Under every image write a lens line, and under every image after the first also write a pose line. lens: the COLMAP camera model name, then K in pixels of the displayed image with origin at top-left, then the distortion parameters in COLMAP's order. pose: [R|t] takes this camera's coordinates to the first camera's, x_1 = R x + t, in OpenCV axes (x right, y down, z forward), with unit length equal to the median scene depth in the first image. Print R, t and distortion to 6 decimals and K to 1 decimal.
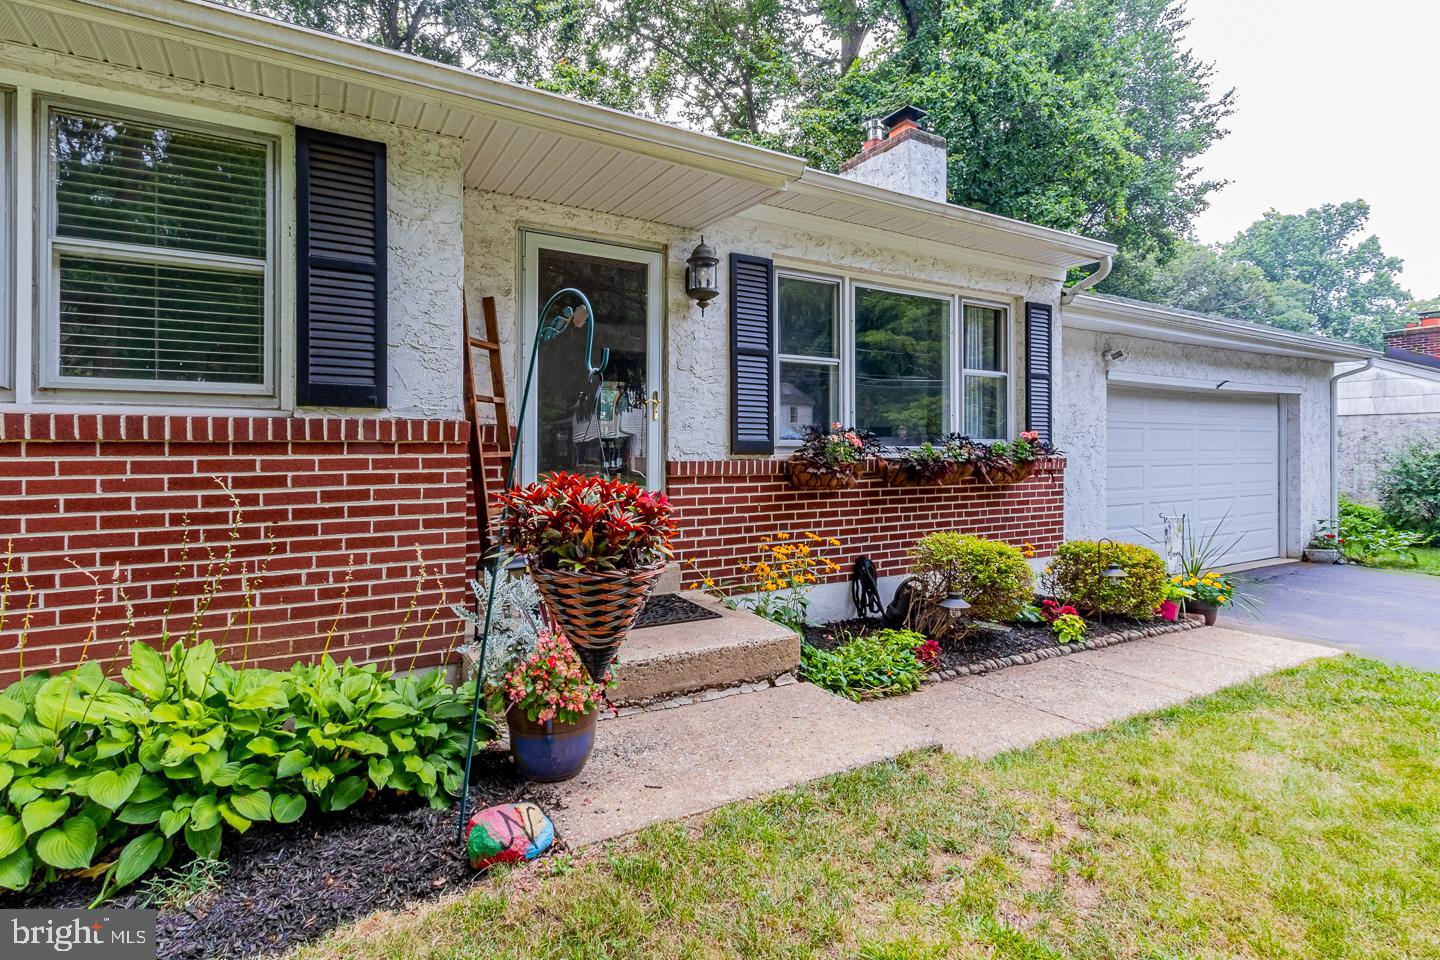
lens RADIAL K [[695.1, 0, 714.2], [0, 695.1, 454.7], [0, 0, 1]] dist [0.000777, -0.000706]
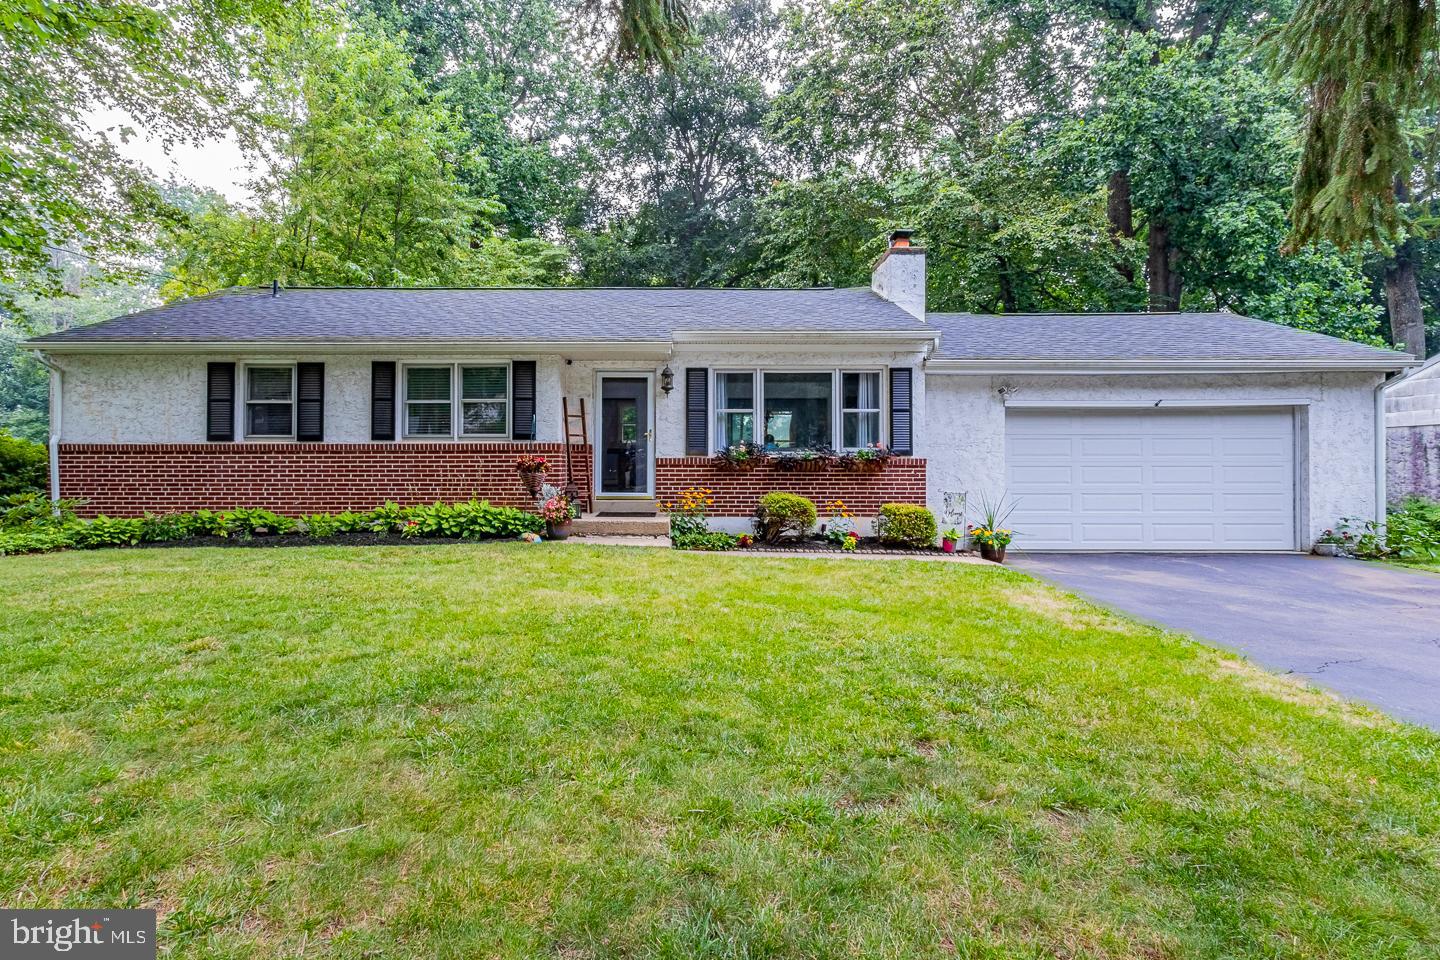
lens RADIAL K [[695.1, 0, 714.2], [0, 695.1, 454.7], [0, 0, 1]] dist [0.000777, -0.000706]
pose [[0.888021, -0.006794, -0.459753, 1.158302], [-0.003270, 0.999772, -0.021090, 0.045873], [0.459792, 0.020231, 0.887796, -0.995044]]
